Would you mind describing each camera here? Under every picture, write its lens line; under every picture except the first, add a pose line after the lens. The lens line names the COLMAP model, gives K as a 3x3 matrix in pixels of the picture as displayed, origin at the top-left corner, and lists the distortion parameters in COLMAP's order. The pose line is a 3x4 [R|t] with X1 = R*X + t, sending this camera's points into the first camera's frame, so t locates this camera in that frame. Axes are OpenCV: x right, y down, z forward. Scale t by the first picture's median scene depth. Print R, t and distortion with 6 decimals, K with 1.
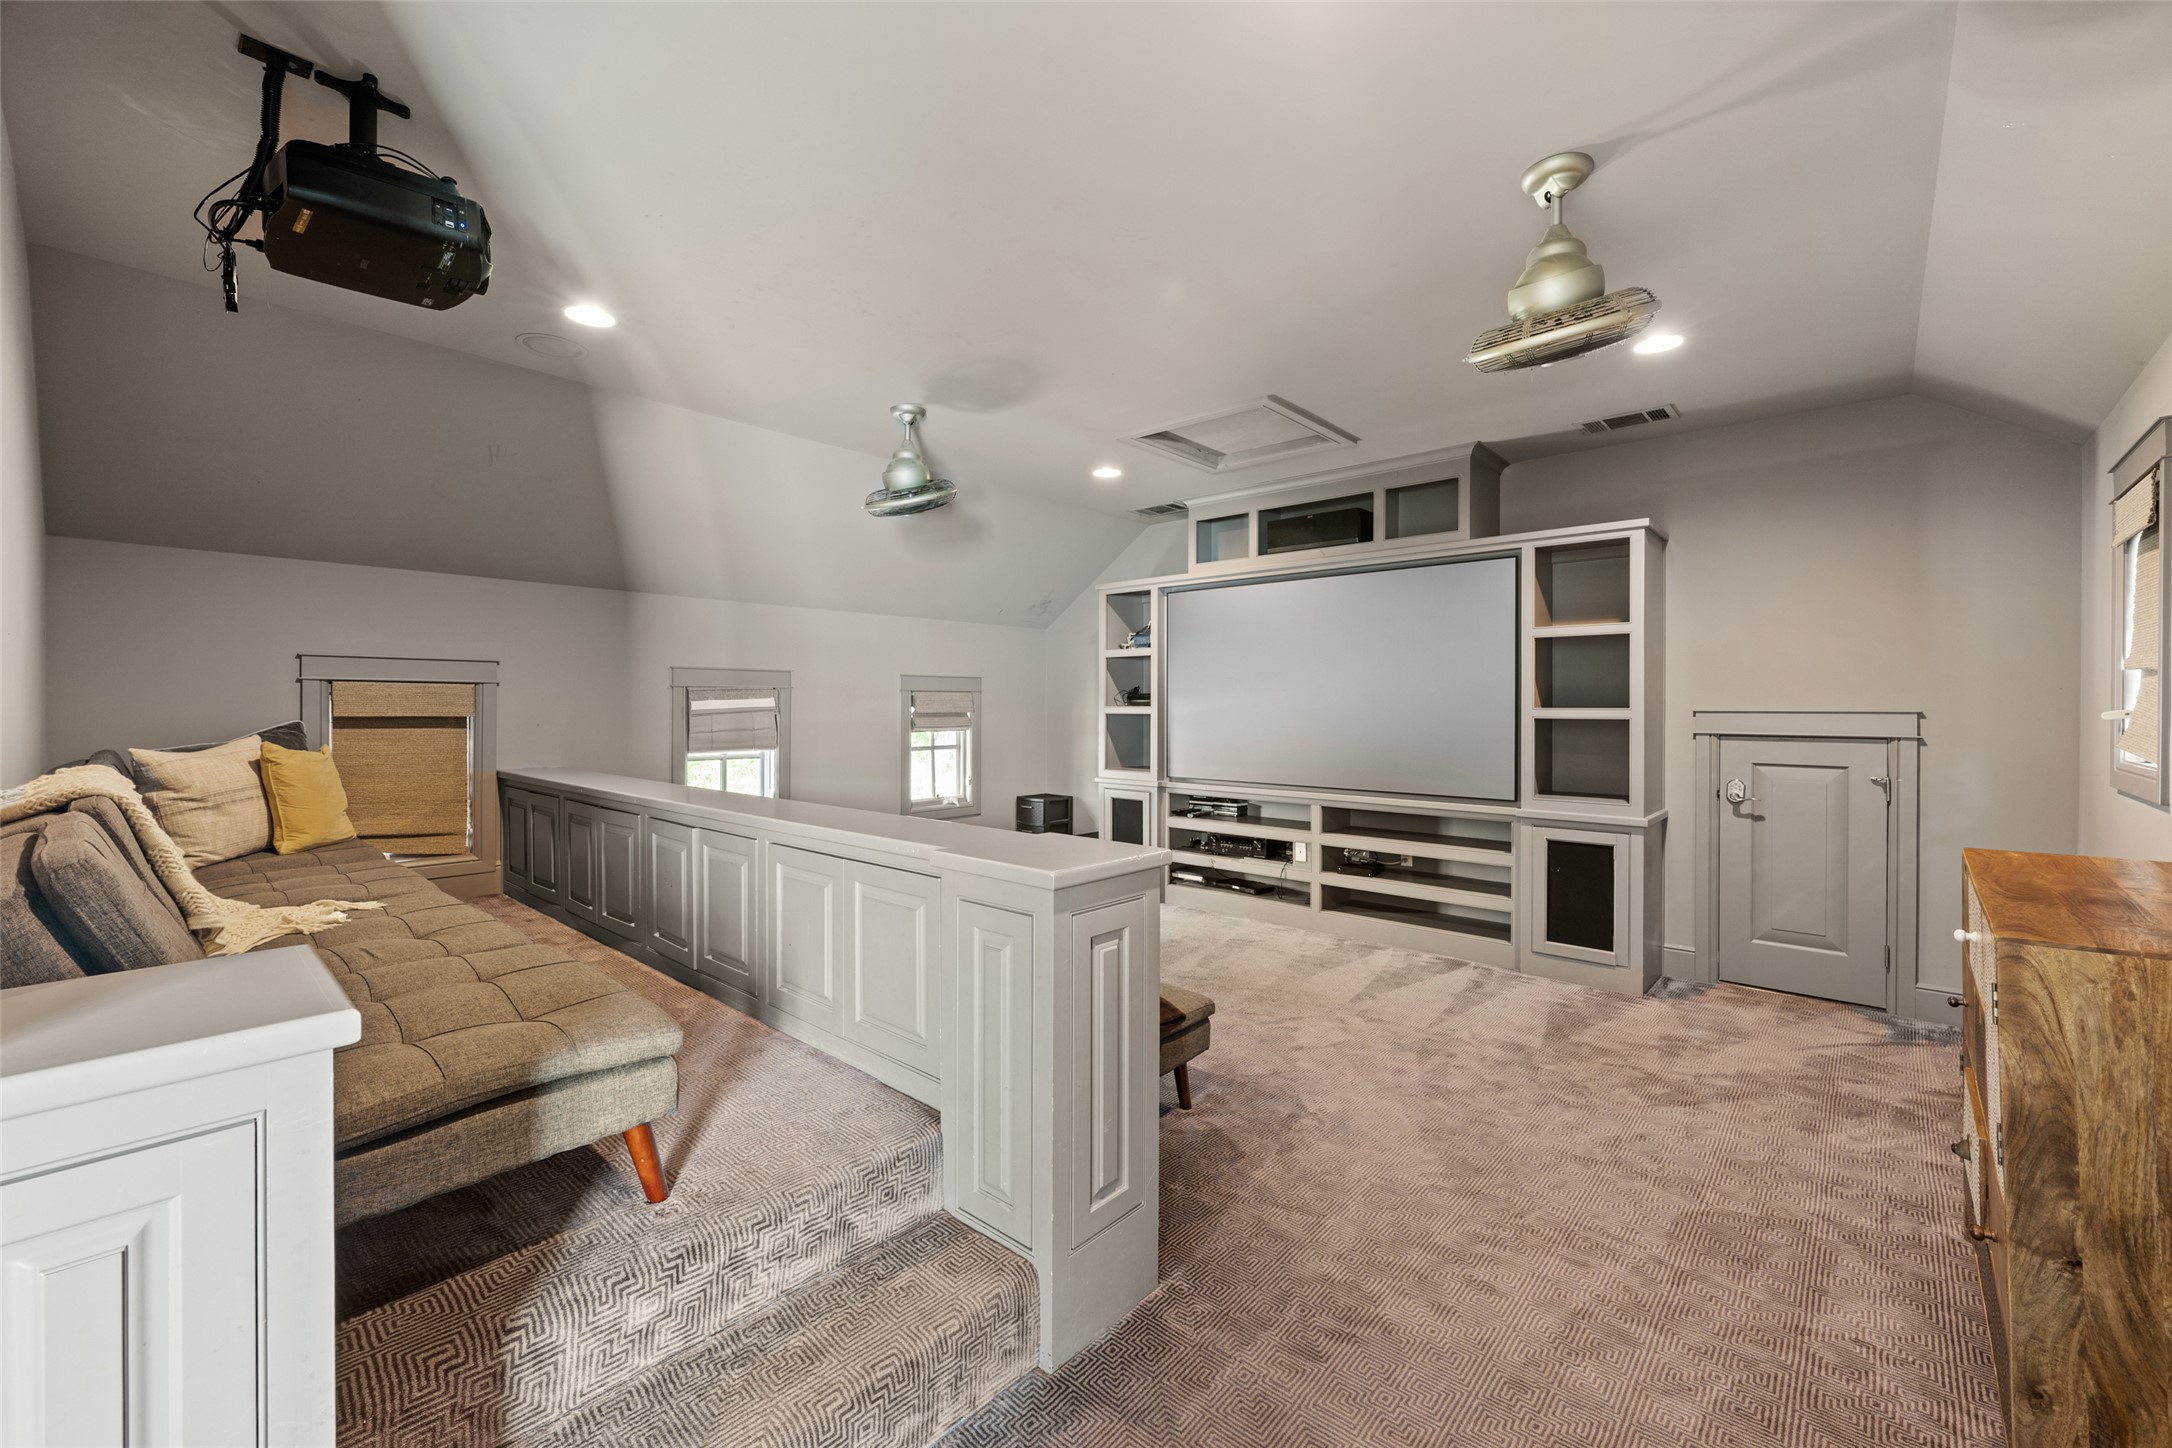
lens RADIAL K [[870.1, 0, 1092.6], [0, 870.1, 713.8], [0, 0, 1]] dist [-0.003765, -0.000250]
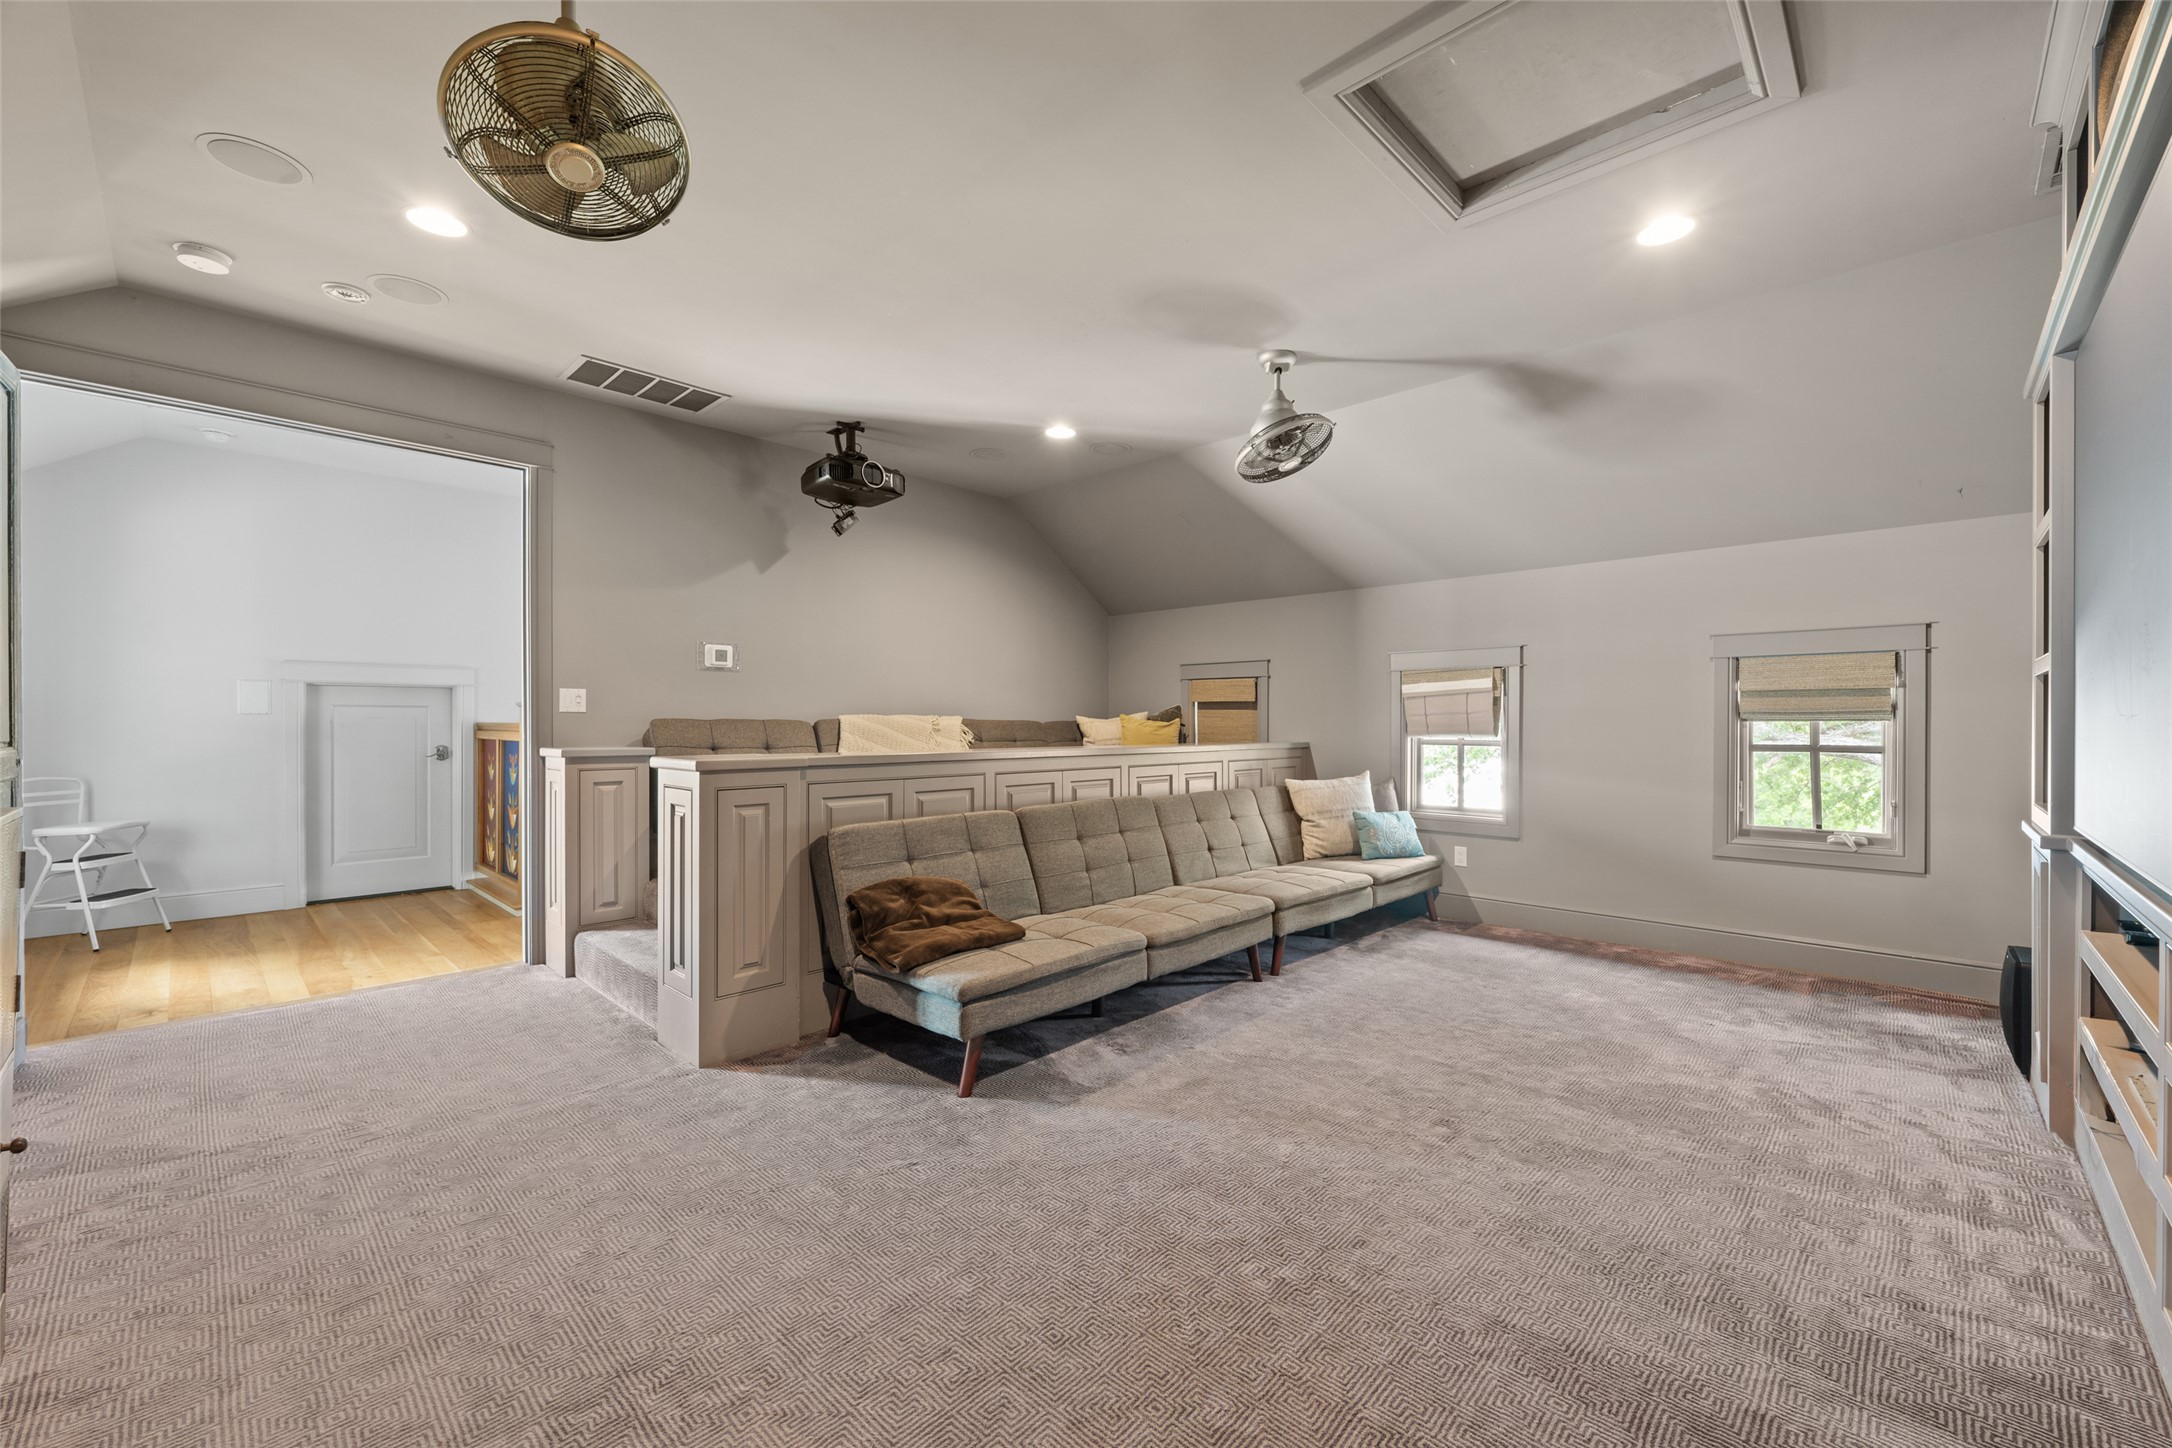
lens RADIAL K [[870.1, 0, 1092.5], [0, 870.1, 724.6], [0, 0, 1]] dist [-0.003765, -0.000250]
pose [[-0.031192, 0.005377, -0.999499, 0.532829], [-0.006705, 0.999962, 0.005589, 0.027323], [0.999491, 0.006876, -0.031155, 0.621339]]
